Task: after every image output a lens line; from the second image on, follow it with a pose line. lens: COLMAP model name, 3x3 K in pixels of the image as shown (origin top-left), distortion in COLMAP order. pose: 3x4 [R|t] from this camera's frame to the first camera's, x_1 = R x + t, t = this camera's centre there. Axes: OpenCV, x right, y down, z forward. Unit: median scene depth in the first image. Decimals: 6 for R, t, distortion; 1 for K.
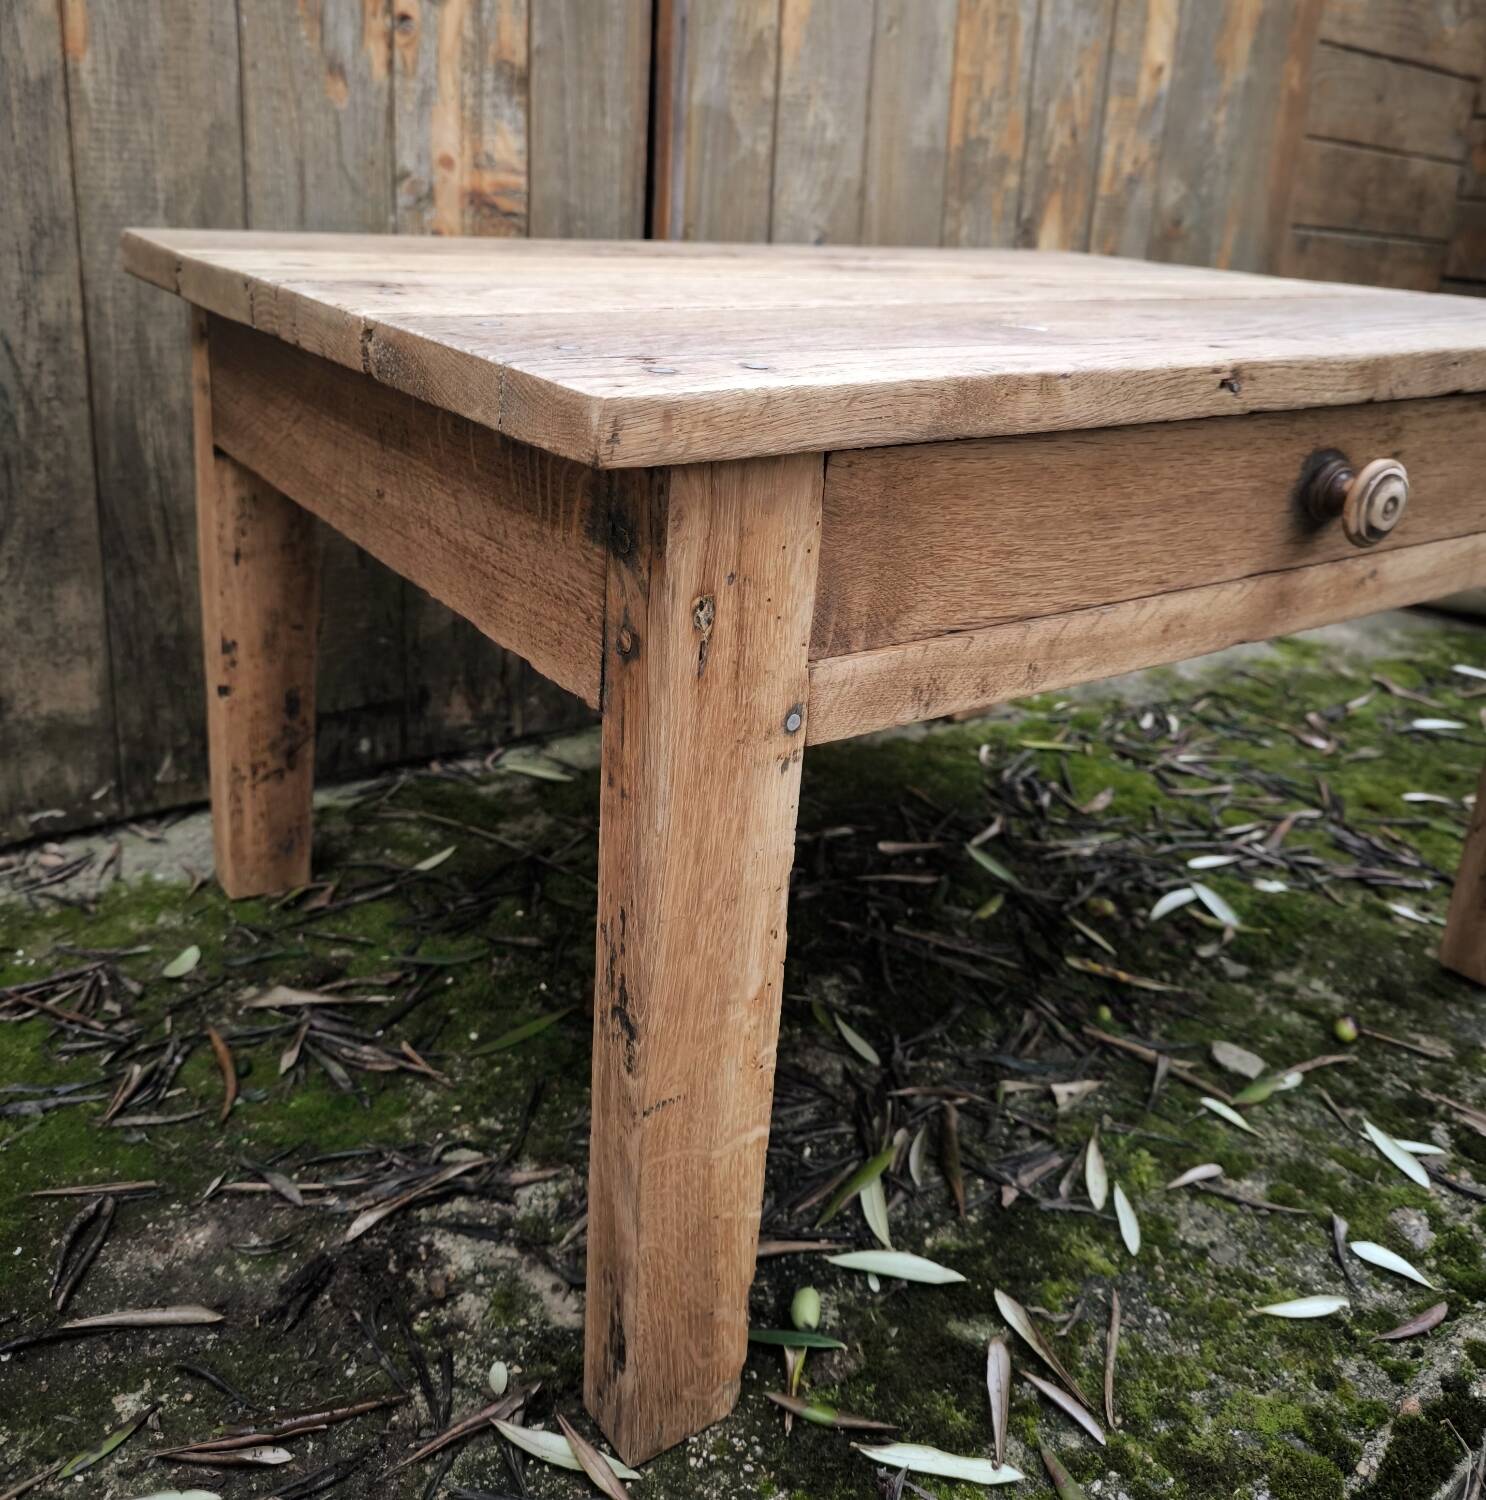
lens RADIAL K [[1413.2, 0, 746.1], [0, 1413.2, 595.1], [0, 0, 1]] dist [0.017979, -0.024832]
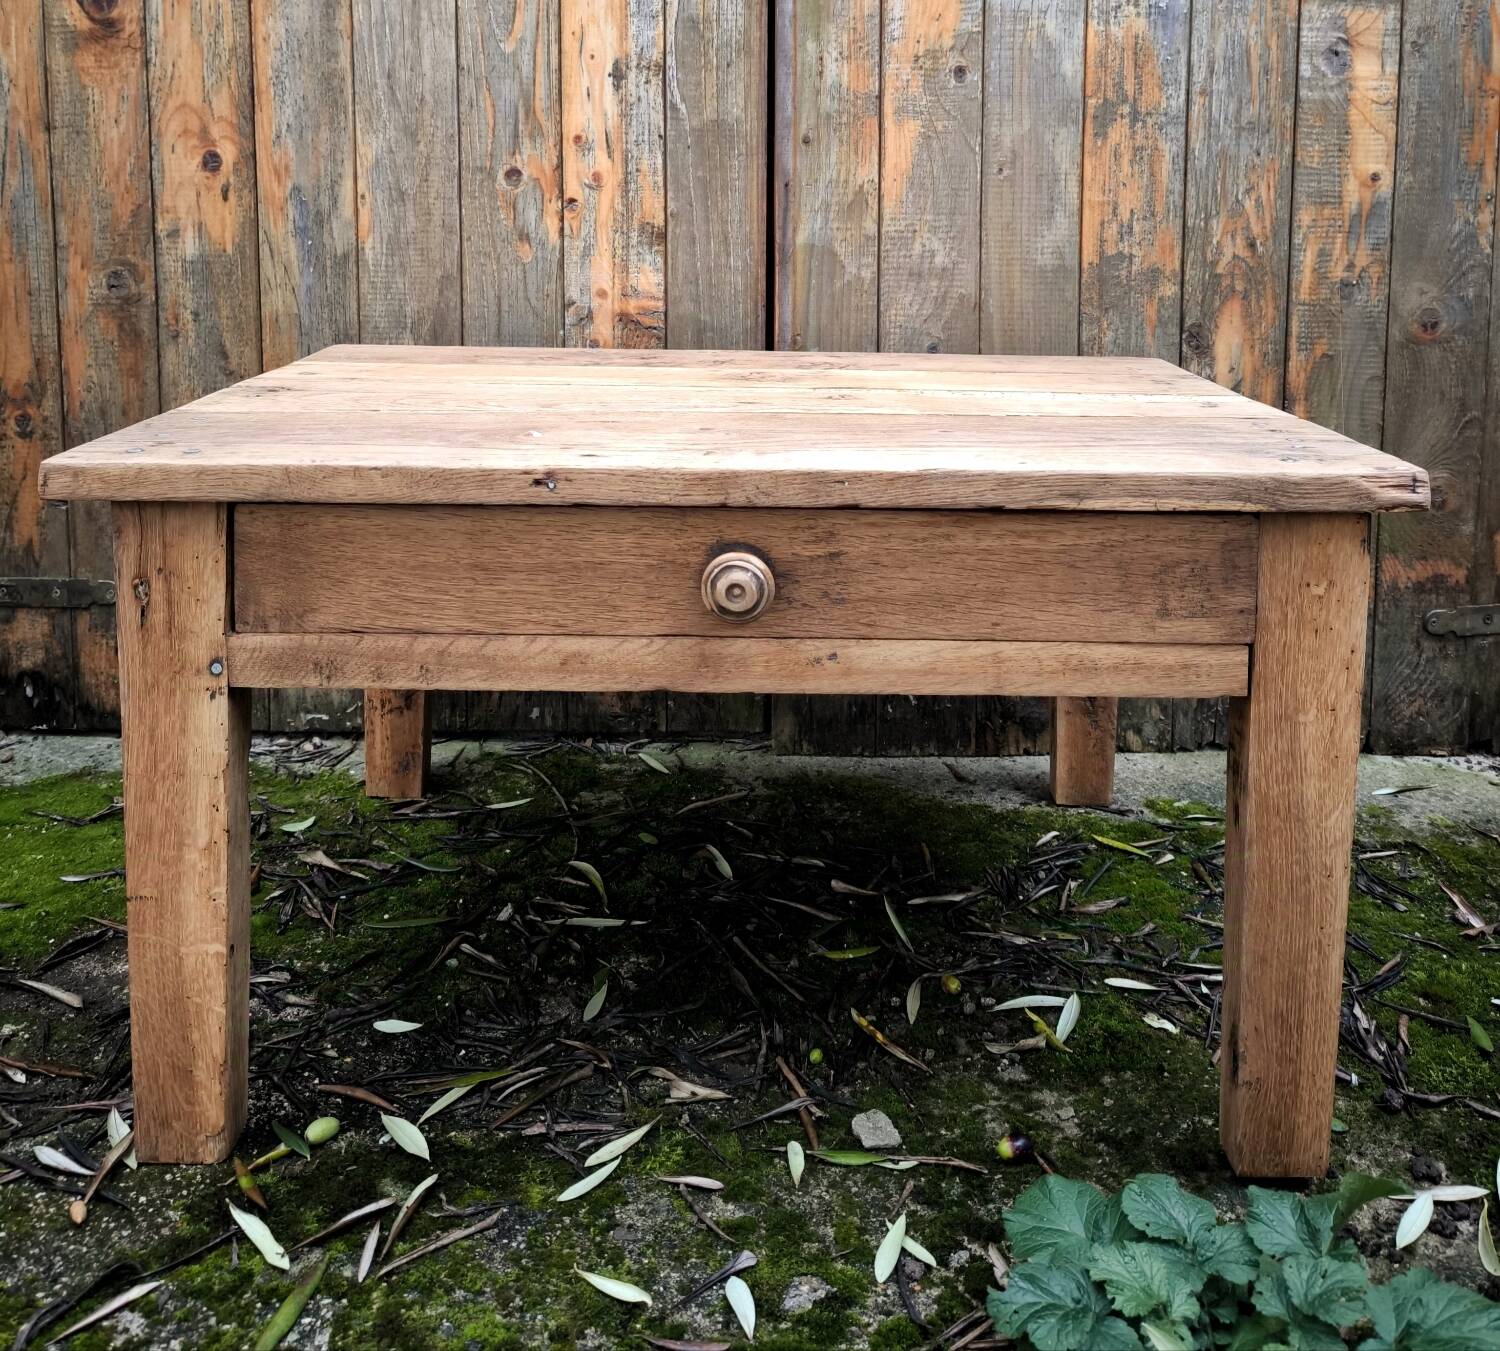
lens RADIAL K [[1407.1, 0, 753.0], [0, 1407.1, 341.5], [0, 0, 1]] dist [0.043094, -0.041506]
pose [[0.805581, 0.012792, -0.592348, 0.848864], [-0.139222, 0.975861, -0.168266, -0.050365], [0.575897, 0.218019, 0.787915, -0.010011]]
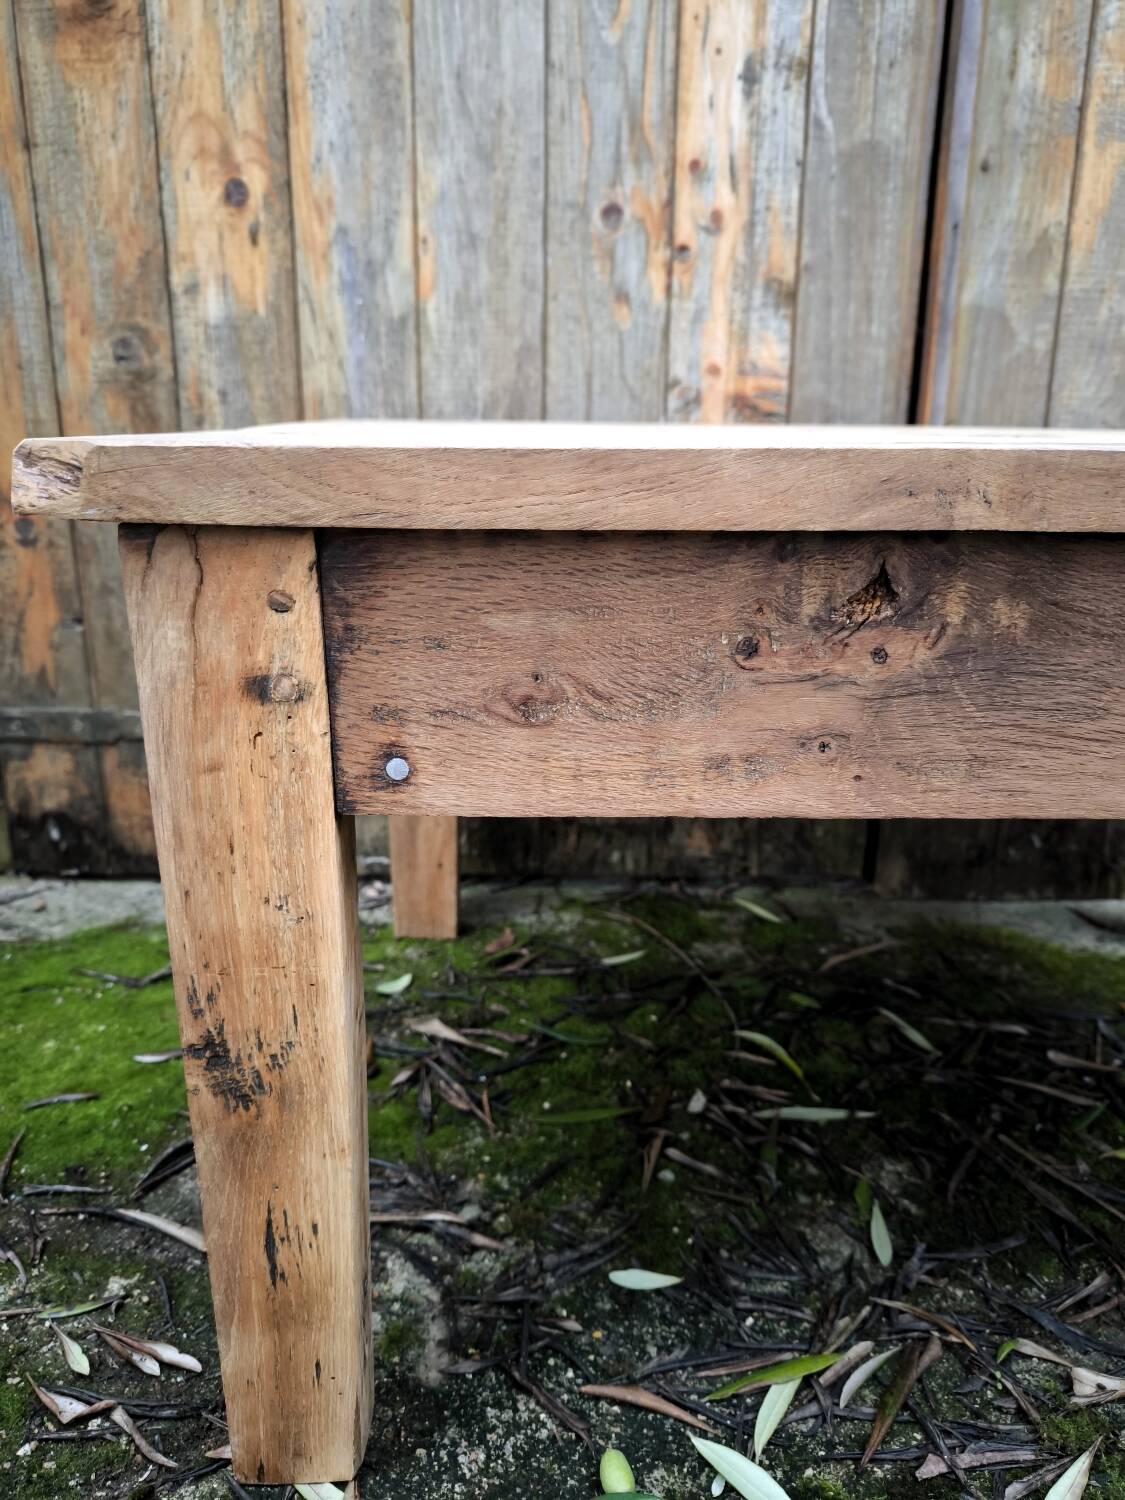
lens RADIAL K [[1076.4, 0, 573.2], [0, 1076.4, 743.4], [0, 0, 1]] dist [0.000836, -0.004525]
pose [[0.824430, 0.113035, -0.554561, 0.253081], [-0.137135, 0.990550, -0.001968, 0.020472], [0.549098, 0.077672, 0.832141, 0.250366]]
